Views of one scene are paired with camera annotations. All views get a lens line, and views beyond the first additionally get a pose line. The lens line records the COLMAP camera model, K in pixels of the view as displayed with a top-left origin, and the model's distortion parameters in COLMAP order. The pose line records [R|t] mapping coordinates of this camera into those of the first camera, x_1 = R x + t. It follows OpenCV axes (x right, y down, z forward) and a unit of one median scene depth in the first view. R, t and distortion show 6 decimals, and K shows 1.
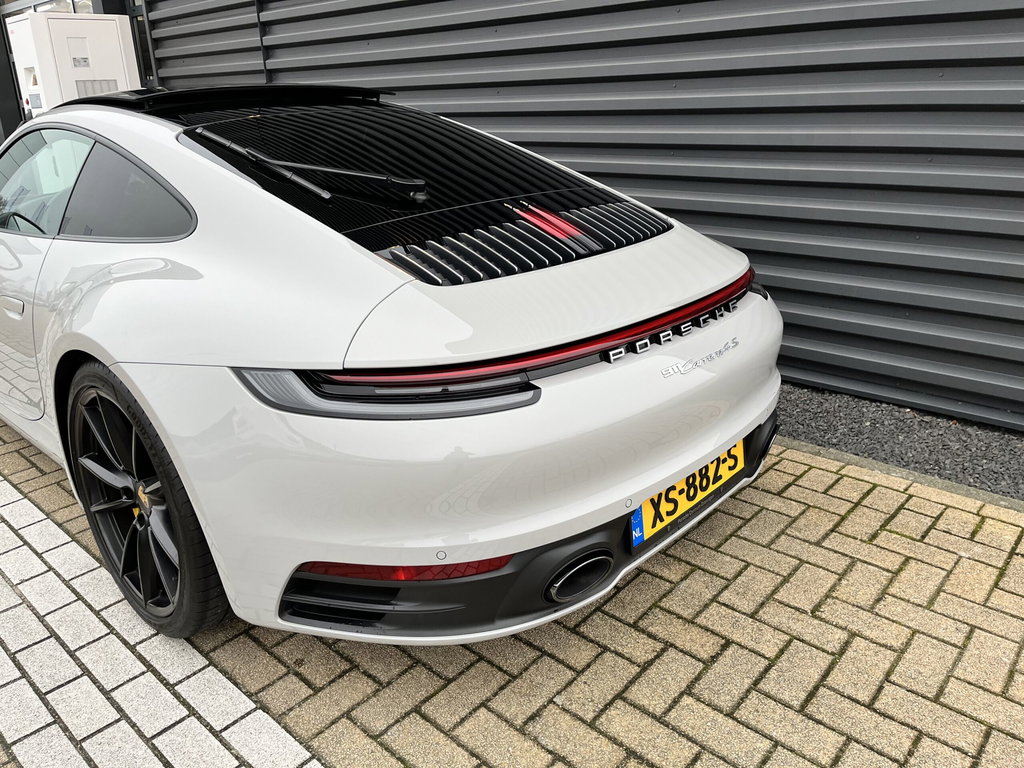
lens RADIAL K [[789.5, 0, 504.8], [0, 789.5, 376.6], [0, 0, 1]] dist [0.028176, -0.058048]
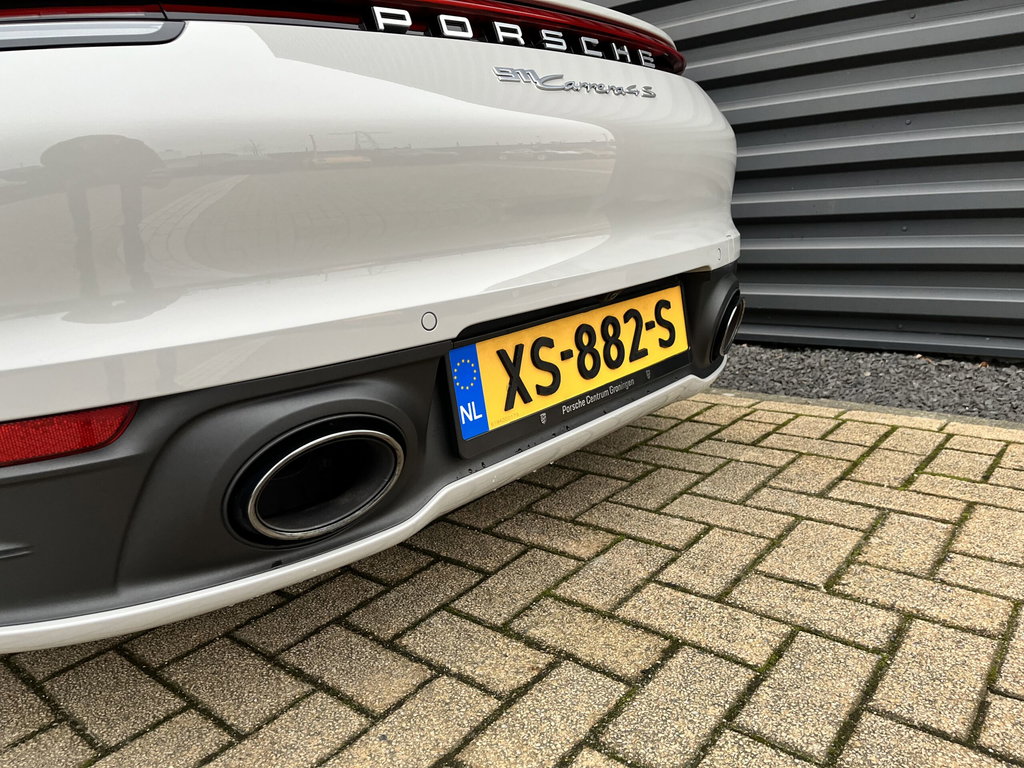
lens RADIAL K [[789.5, 0, 510.9], [0, 789.5, 381.0], [0, 0, 1]] dist [0.028176, -0.058048]
pose [[0.998095, -0.045152, 0.042050, 0.155952], [0.049800, 0.991884, -0.116990, 0.214256], [-0.036426, 0.118862, 0.992242, 0.455450]]
